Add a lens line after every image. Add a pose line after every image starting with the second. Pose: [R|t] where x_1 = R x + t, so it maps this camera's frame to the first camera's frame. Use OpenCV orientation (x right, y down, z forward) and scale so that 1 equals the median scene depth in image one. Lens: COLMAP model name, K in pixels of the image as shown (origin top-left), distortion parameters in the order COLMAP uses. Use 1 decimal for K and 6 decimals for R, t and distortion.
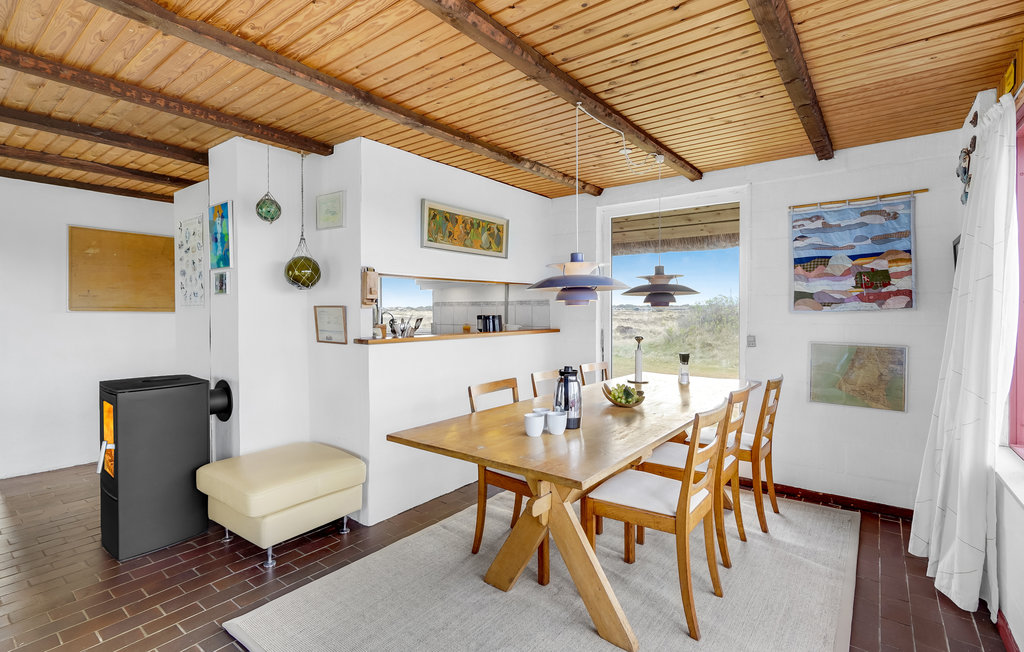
lens RADIAL K [[479.0, 0, 508.4], [0, 479.0, 313.3], [0, 0, 1]] dist [0.000274, 0.002536]
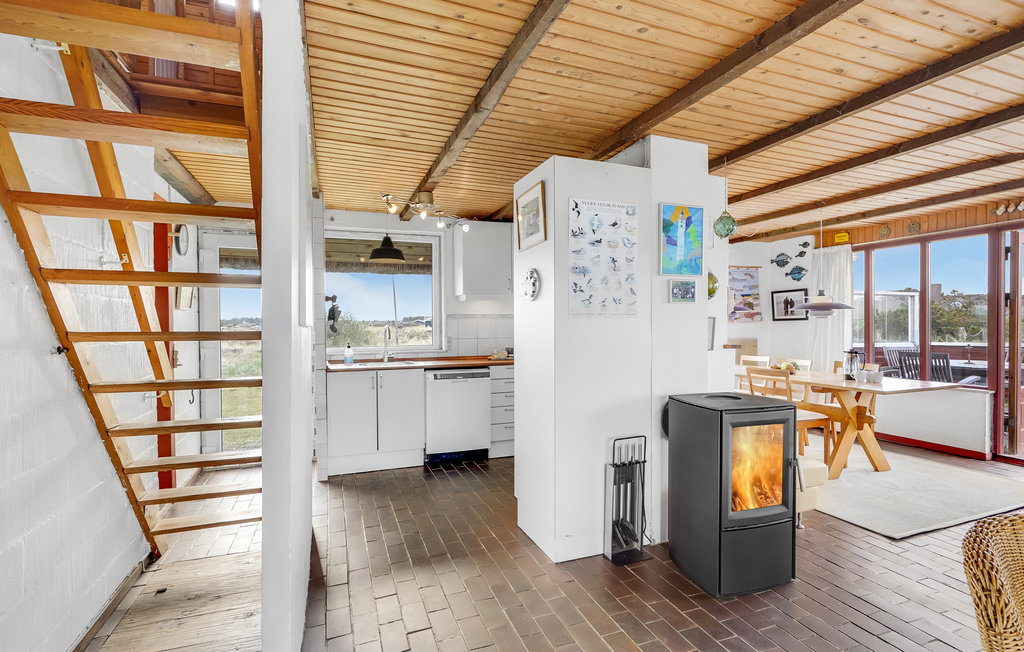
lens RADIAL K [[479.0, 0, 516.9], [0, 479.0, 325.4], [0, 0, 1]] dist [0.000274, 0.002536]
pose [[0.519669, -0.004651, 0.854355, -1.556271], [0.010659, 0.999943, -0.001040, 0.001003], [-0.854301, 0.009647, 0.519689, 0.797265]]
